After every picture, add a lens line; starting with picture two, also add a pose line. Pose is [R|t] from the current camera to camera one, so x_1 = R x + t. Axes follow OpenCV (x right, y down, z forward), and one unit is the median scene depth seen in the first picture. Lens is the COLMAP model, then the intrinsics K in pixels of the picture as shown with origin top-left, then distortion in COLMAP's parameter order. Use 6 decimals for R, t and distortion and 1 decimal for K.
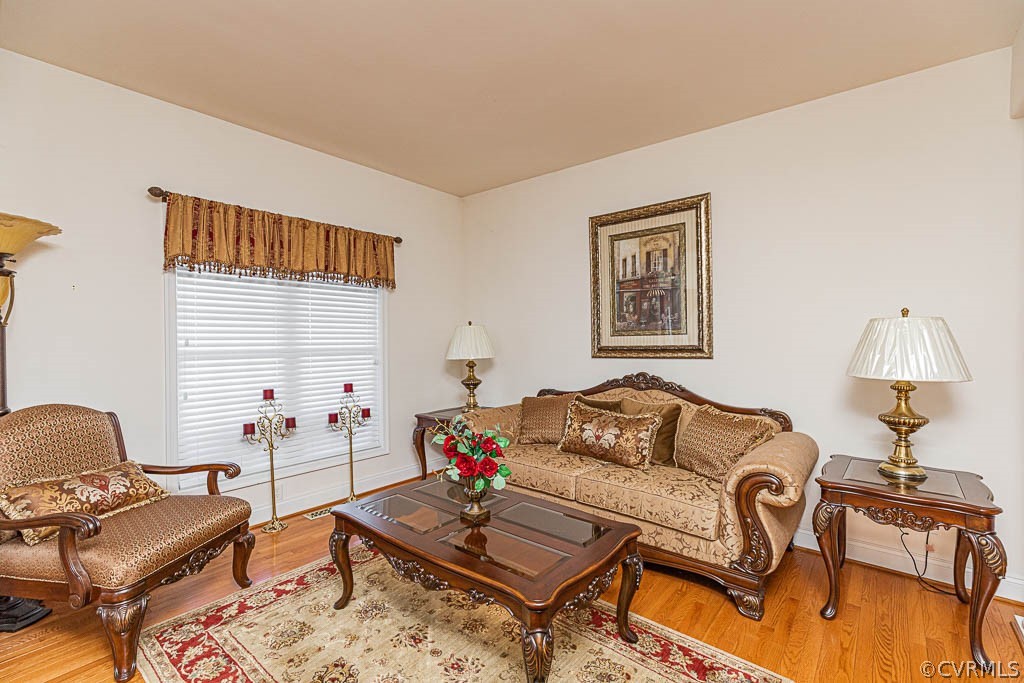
lens RADIAL K [[467.5, 0, 513.4], [0, 467.5, 336.1], [0, 0, 1]] dist [0.013295, -0.000032]
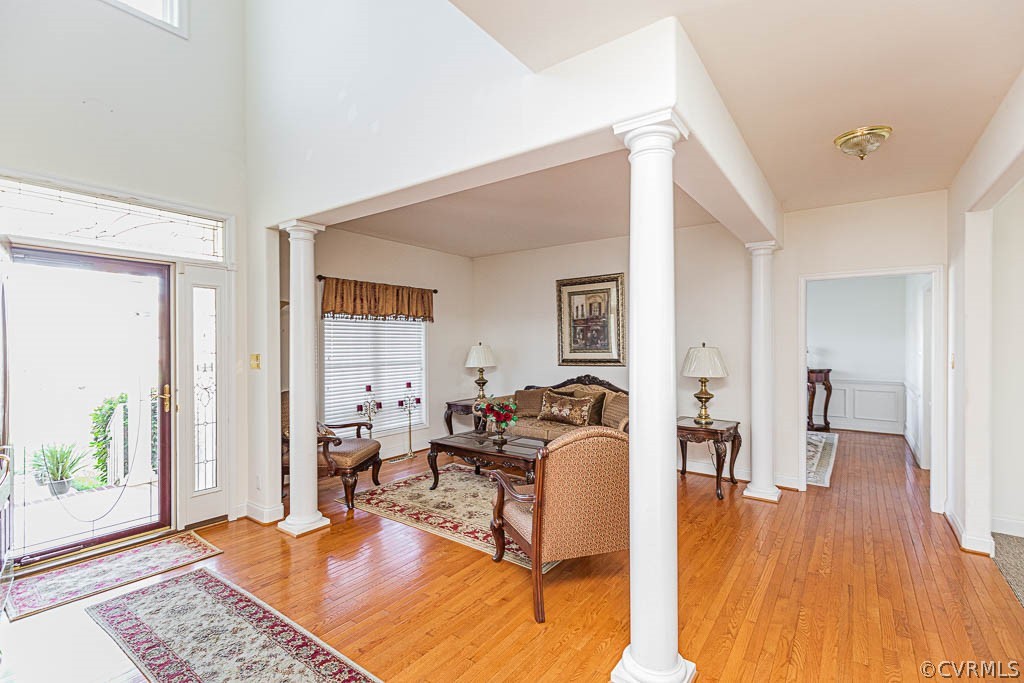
lens RADIAL K [[467.5, 0, 513.4], [0, 467.5, 336.1], [0, 0, 1]] dist [0.013295, -0.000032]
pose [[0.998607, 0.000243, 0.052766, -0.080995], [0.000440, 0.999916, -0.012933, -0.040070], [-0.052765, 0.012938, 0.998523, -0.682885]]
